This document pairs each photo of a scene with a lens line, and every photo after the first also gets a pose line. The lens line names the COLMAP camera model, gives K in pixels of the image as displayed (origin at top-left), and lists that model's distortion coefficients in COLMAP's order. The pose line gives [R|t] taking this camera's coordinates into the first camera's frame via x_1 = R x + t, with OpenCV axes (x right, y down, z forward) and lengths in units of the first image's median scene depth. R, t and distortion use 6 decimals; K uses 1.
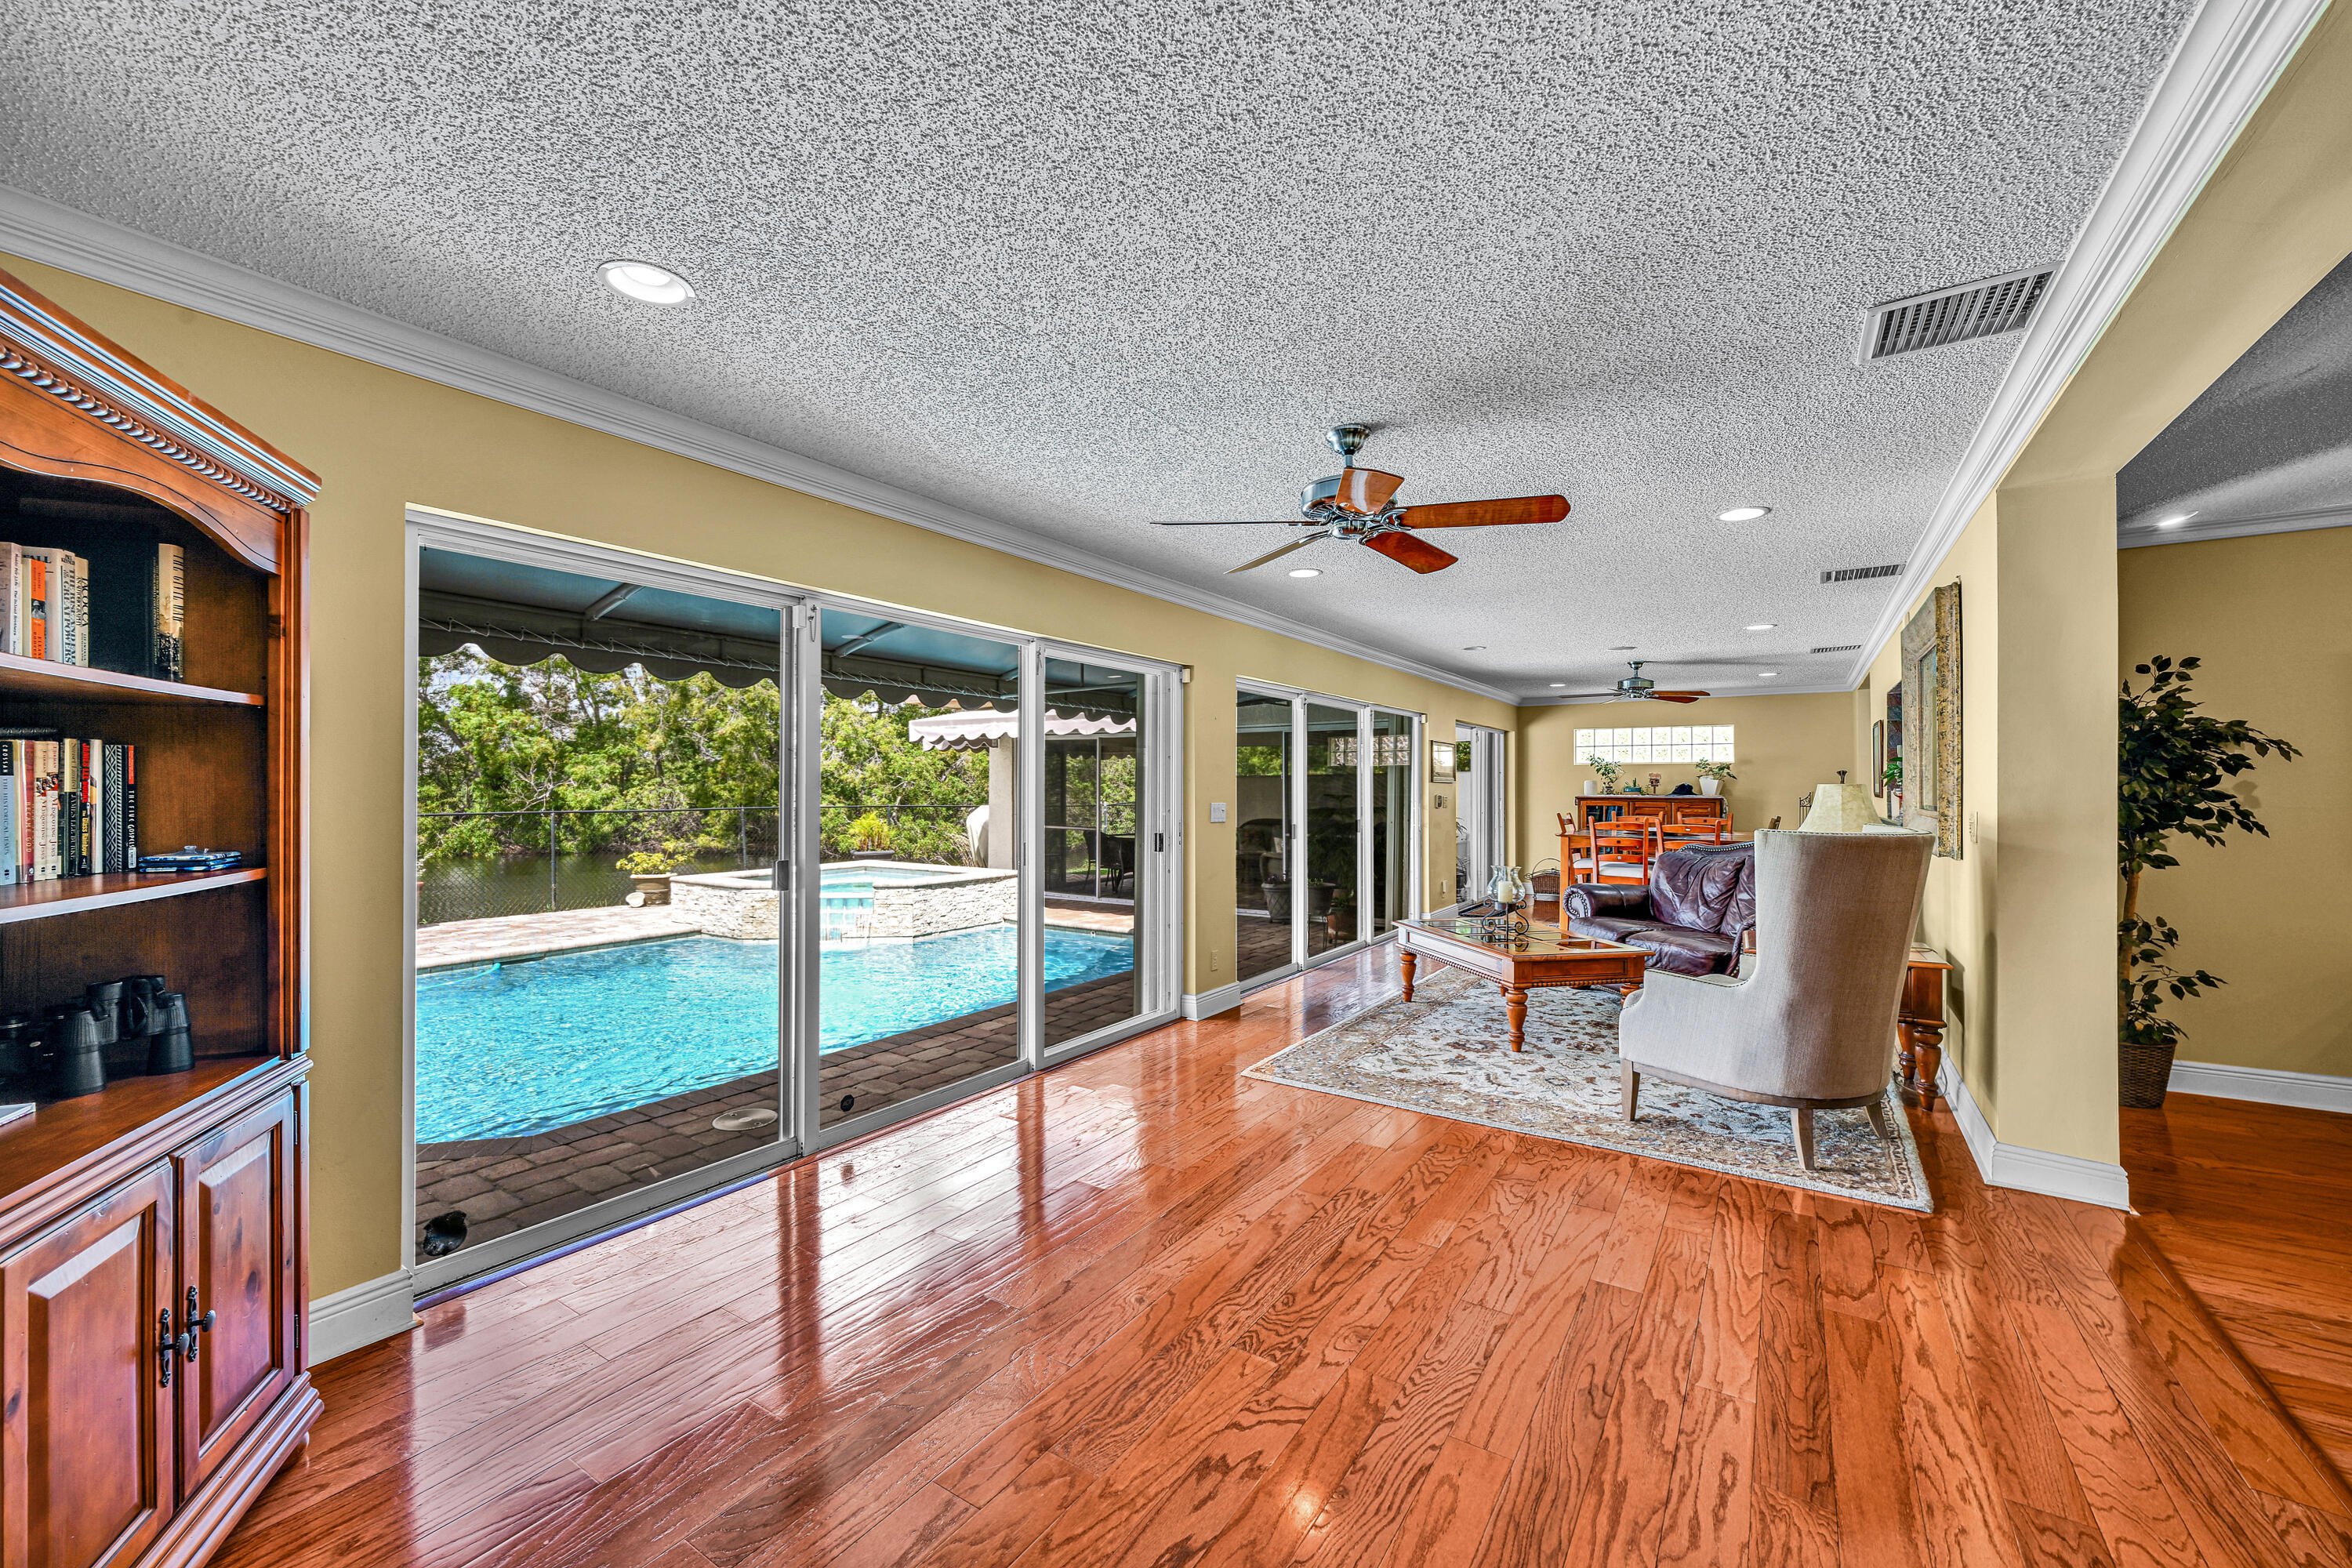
lens RADIAL K [[929.2, 0, 1168.9], [0, 929.2, 785.6], [0, 0, 1]] dist [0.000131, 0.000264]
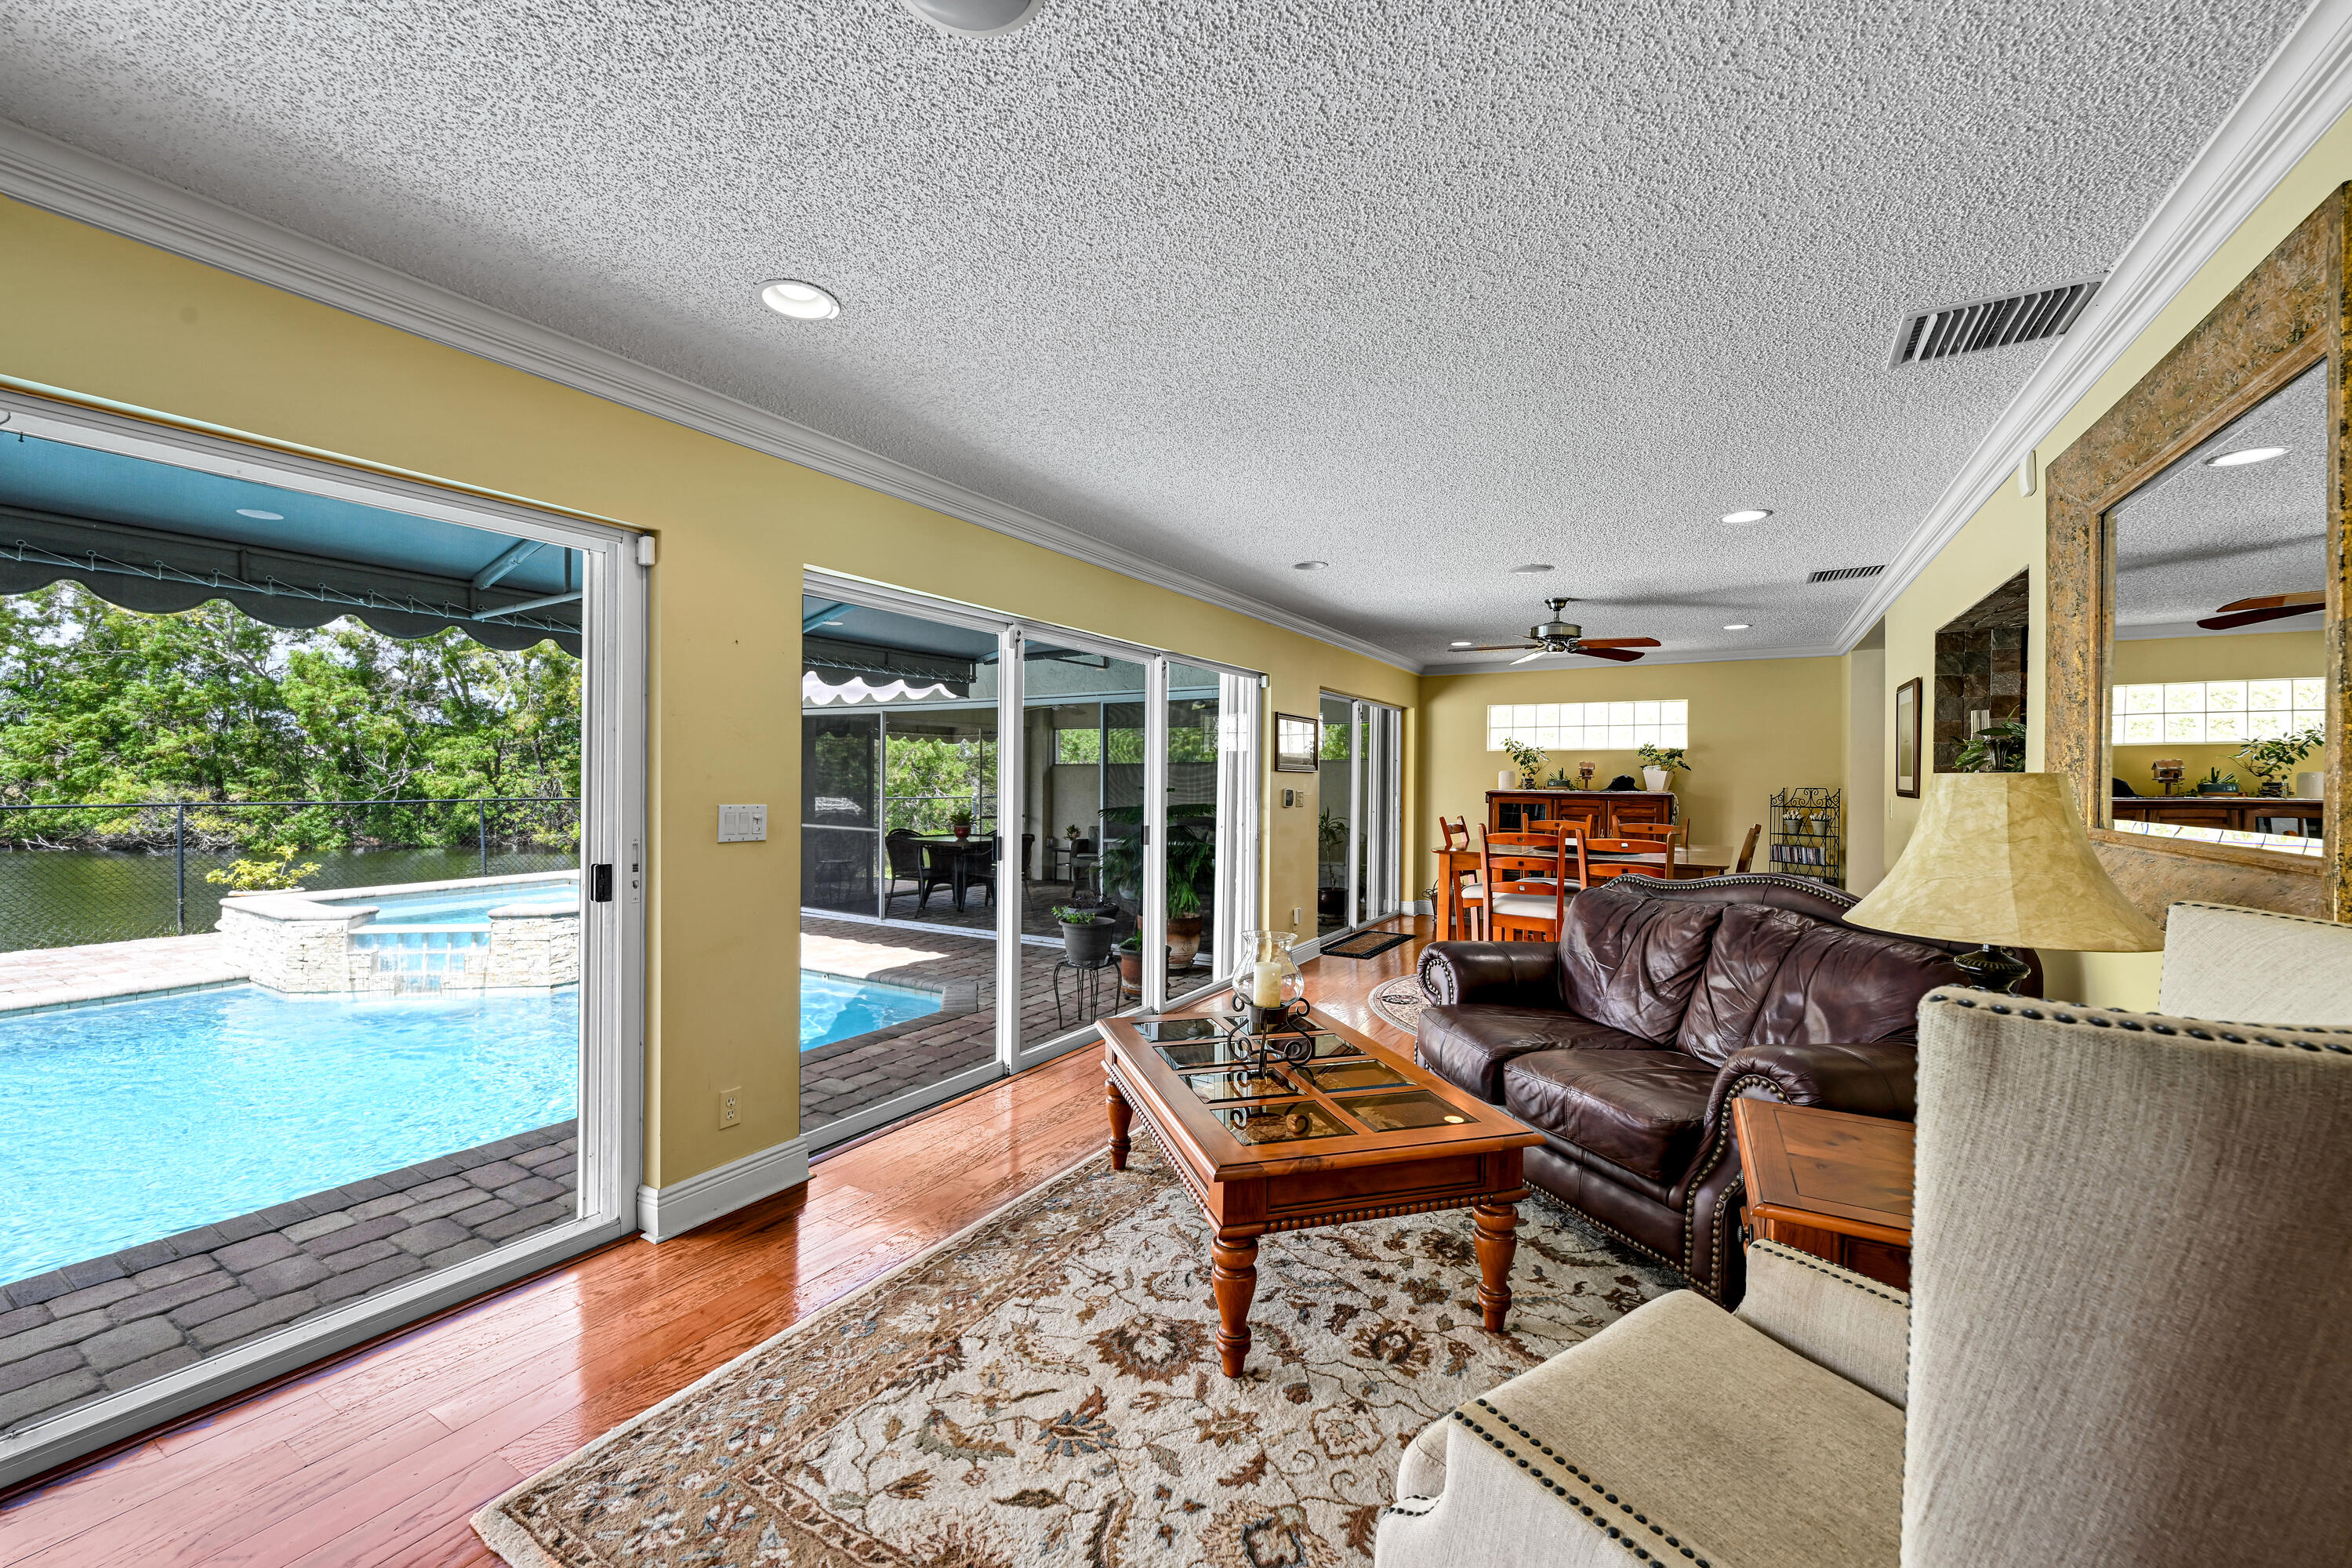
lens RADIAL K [[930.2, 0, 1171.2], [0, 930.2, 797.6], [0, 0, 1]] dist [0.000377, 0.000009]
pose [[0.998713, 0.004793, 0.050495, 0.171615], [-0.005948, 0.999724, 0.022749, 0.000899], [-0.050372, -0.023020, 0.998465, 0.301915]]
